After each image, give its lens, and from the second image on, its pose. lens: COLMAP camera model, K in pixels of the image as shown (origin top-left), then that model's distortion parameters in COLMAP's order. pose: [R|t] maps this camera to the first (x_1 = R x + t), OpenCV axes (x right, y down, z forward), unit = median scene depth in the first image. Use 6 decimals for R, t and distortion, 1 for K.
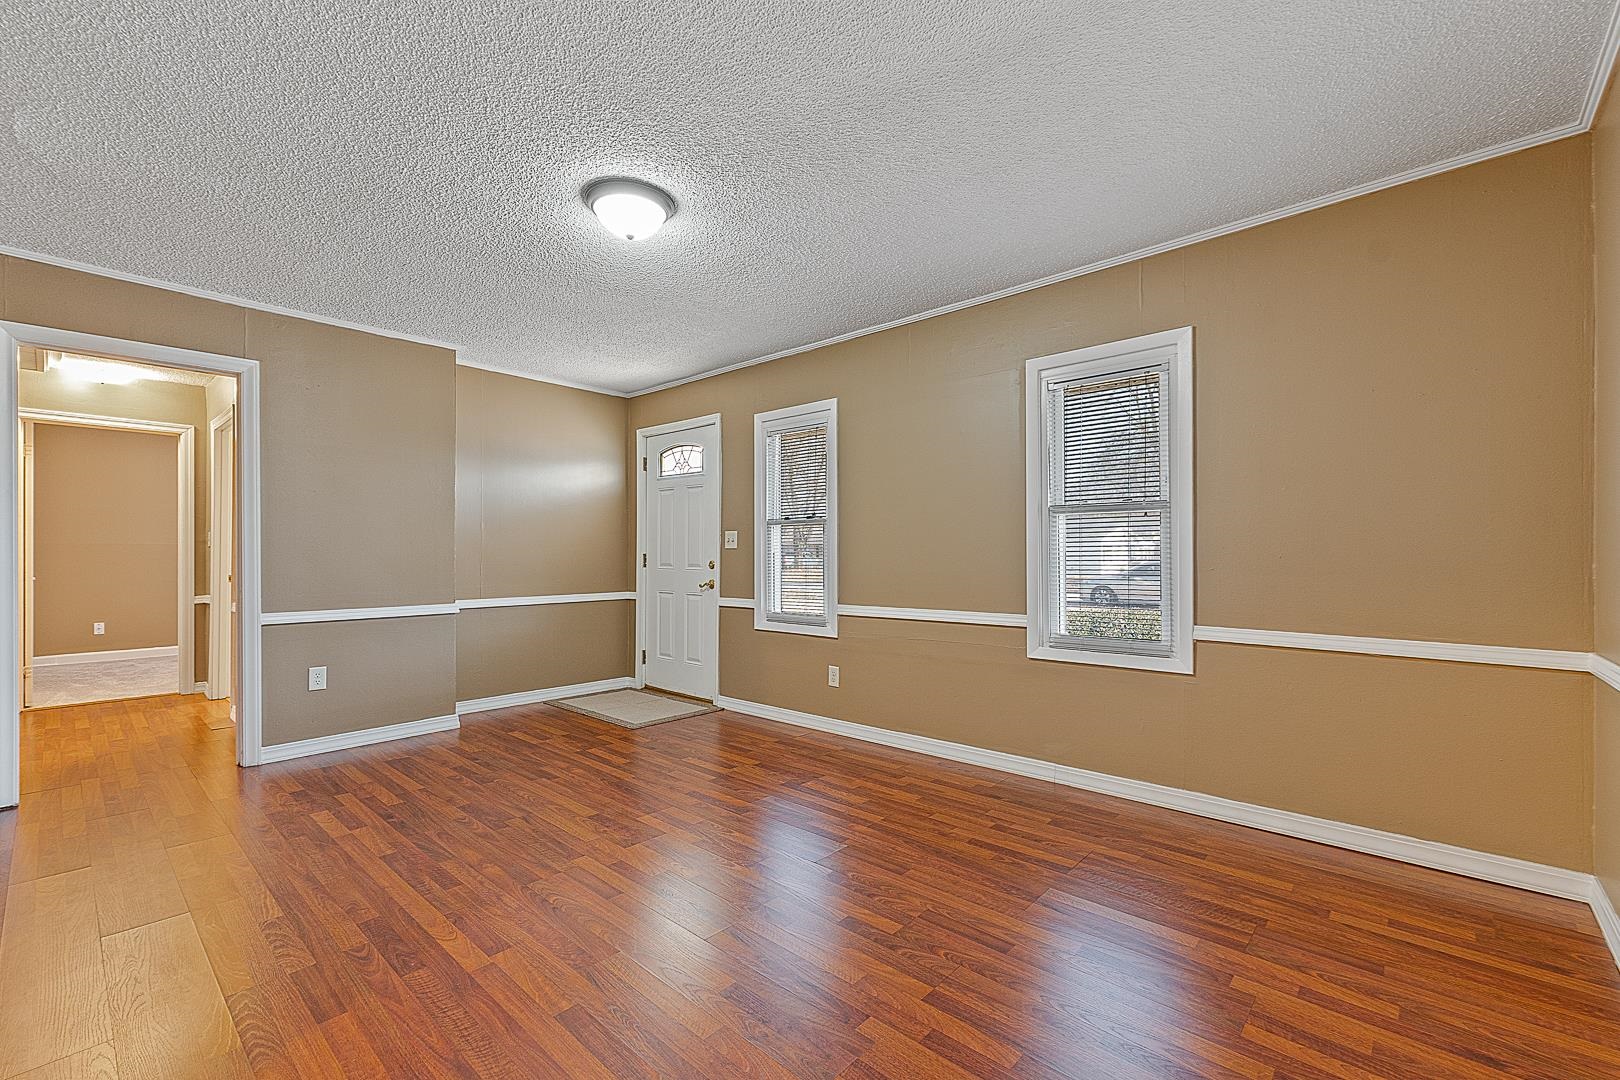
lens RADIAL K [[681.2, 0, 807.6], [0, 681.2, 551.2], [0, 0, 1]] dist [0.005082, -0.000854]
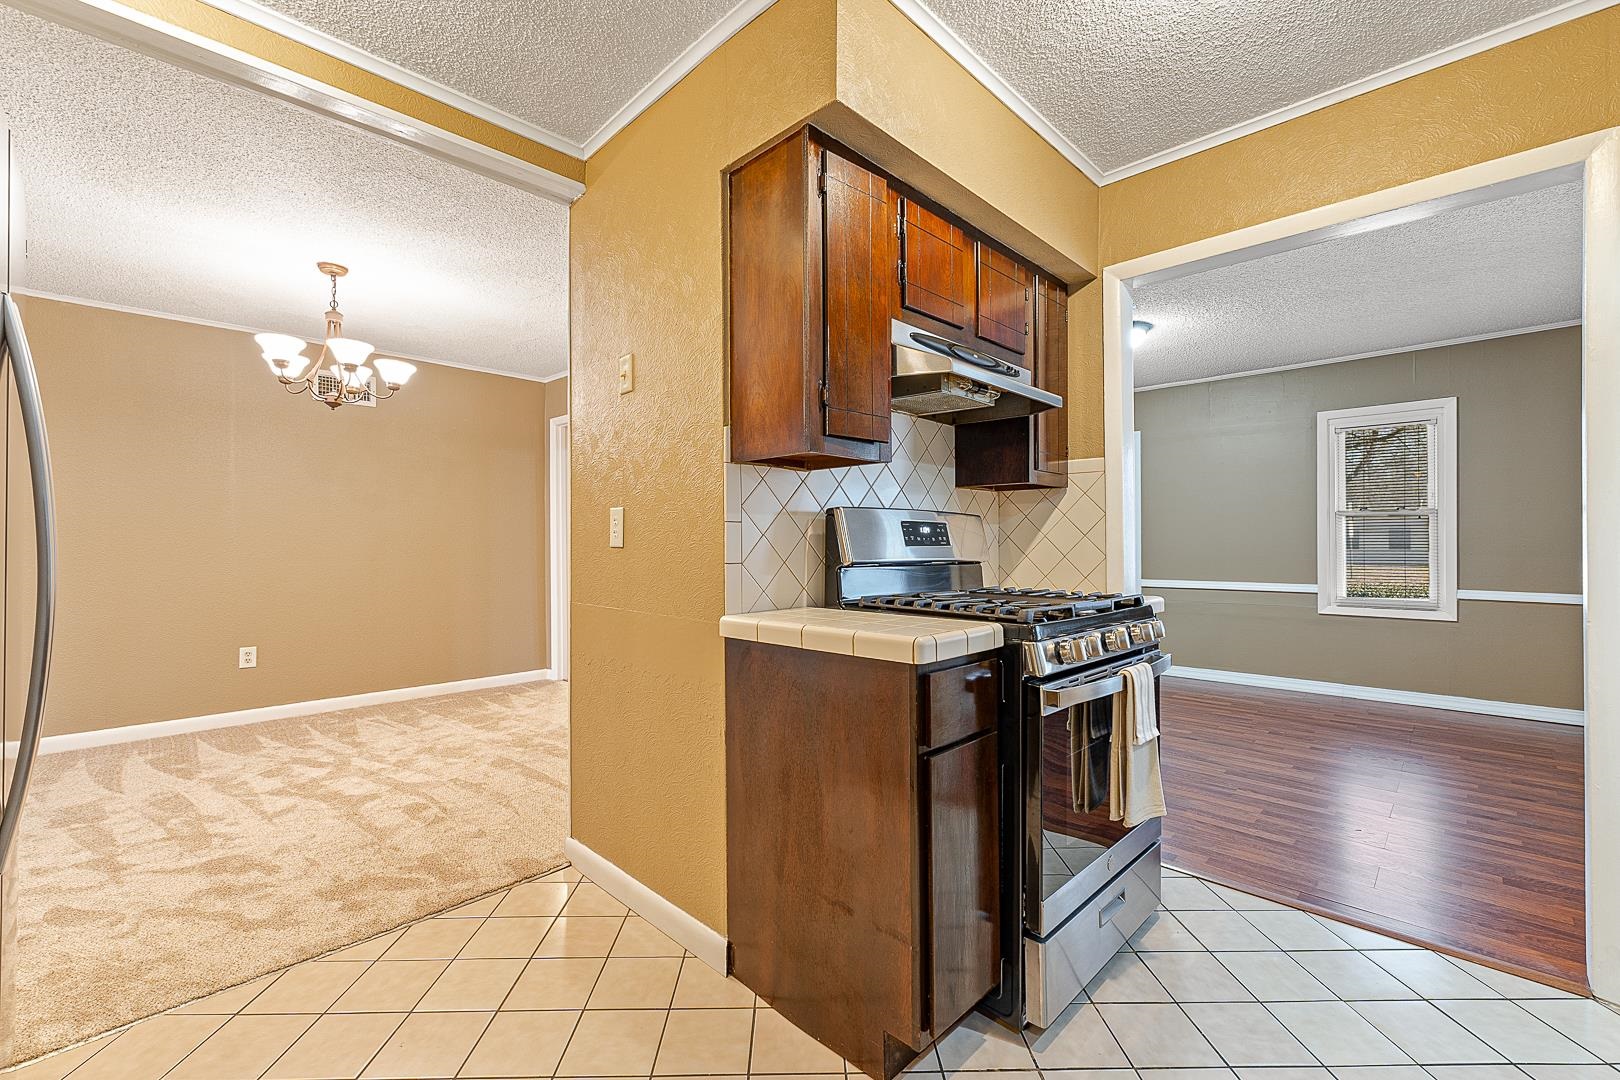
lens RADIAL K [[681.2, 0, 814.6], [0, 681.2, 542.1], [0, 0, 1]] dist [0.005082, -0.000854]
pose [[0.999770, -0.002231, -0.021333, -0.689331], [0.002301, 0.999992, 0.003263, -0.006177], [0.021325, -0.003311, 0.999767, -0.468407]]
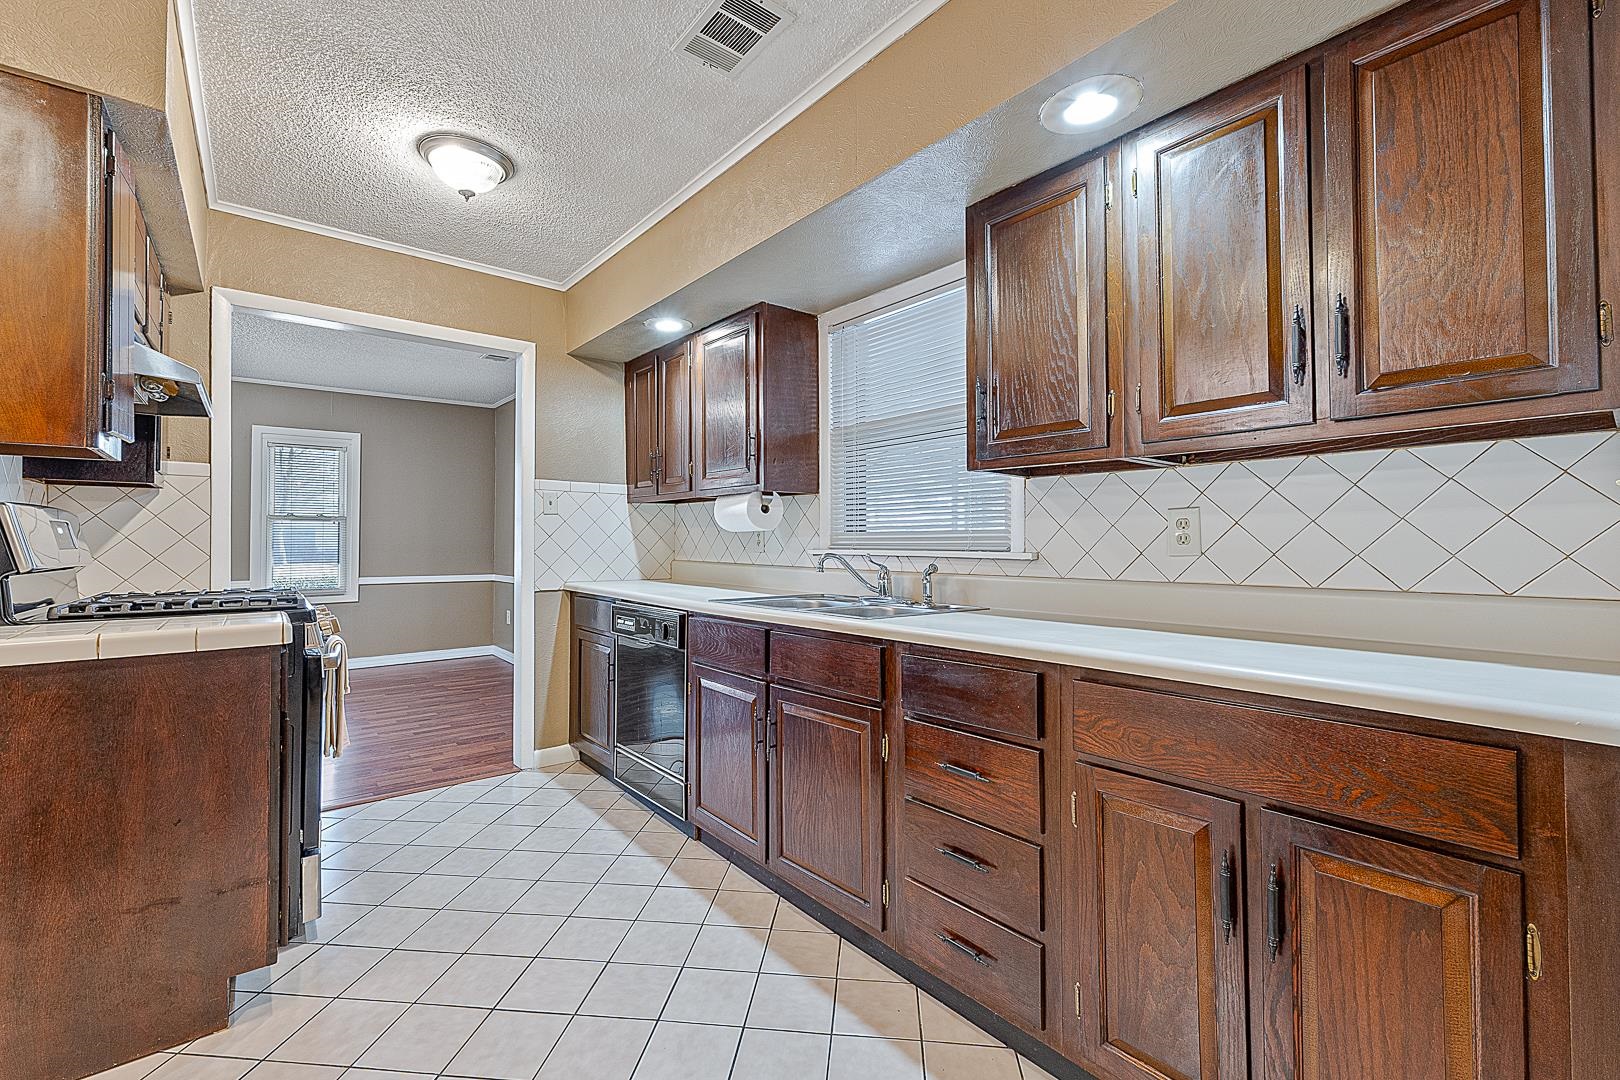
lens RADIAL K [[664.3, 0, 810.3], [0, 664.3, 533.2], [0, 0, 1]] dist [-0.001702, -0.000105]
pose [[0.130479, 0.016463, 0.991314, -1.009217], [-0.012881, 0.999806, -0.014909, -0.011453], [-0.991367, -0.010823, 0.130666, -0.501338]]
